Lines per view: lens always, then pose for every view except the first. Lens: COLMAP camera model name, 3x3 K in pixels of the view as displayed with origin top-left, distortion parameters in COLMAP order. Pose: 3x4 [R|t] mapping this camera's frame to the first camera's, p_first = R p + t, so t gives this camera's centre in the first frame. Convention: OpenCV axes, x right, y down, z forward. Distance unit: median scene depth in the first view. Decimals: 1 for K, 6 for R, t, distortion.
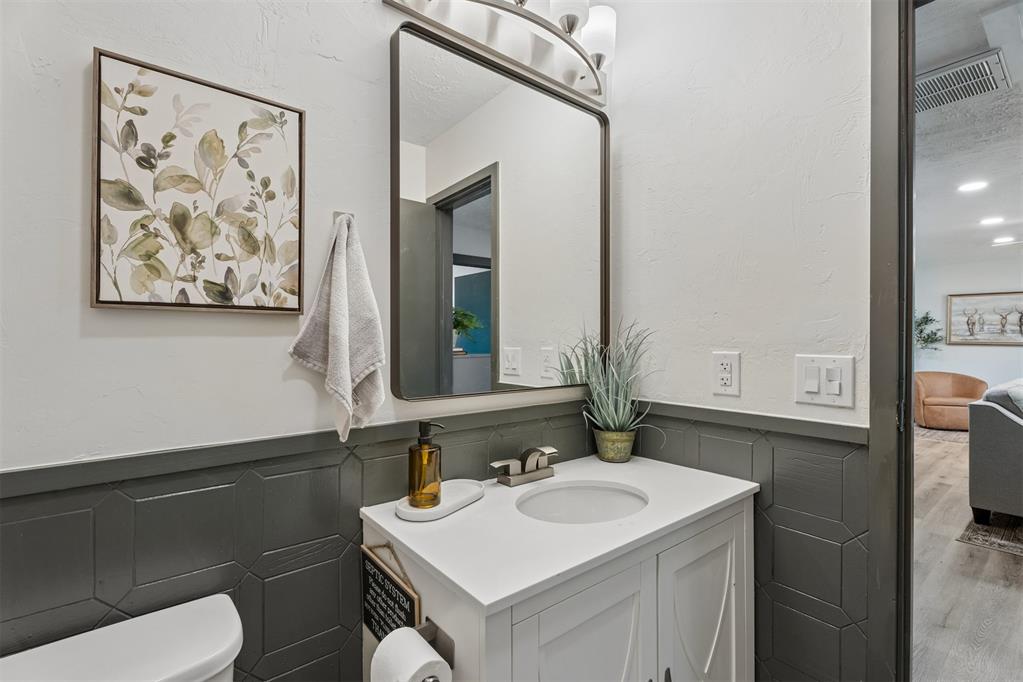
lens RADIAL K [[465.2, 0, 515.0], [0, 465.2, 339.4], [0, 0, 1]] dist [-0.000619, 0.000457]
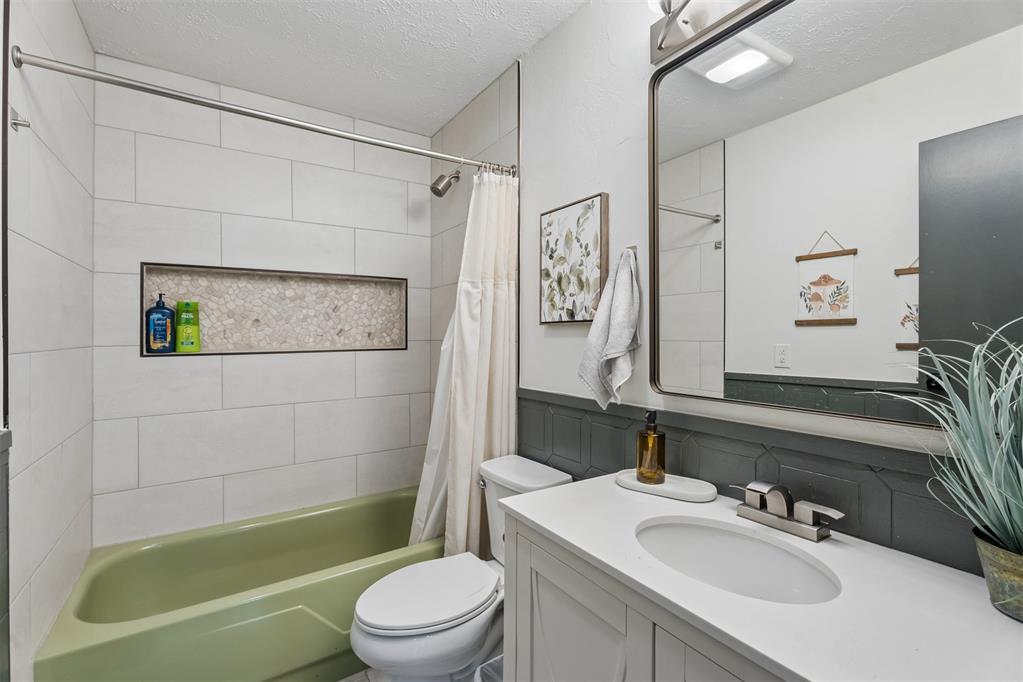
lens RADIAL K [[465.2, 0, 514.5], [0, 465.2, 337.5], [0, 0, 1]] dist [-0.000619, 0.000457]
pose [[-0.107285, 0.001505, -0.994227, 1.223392], [-0.002816, 0.999994, 0.001818, -0.009189], [0.994224, 0.002995, -0.107280, 0.956816]]
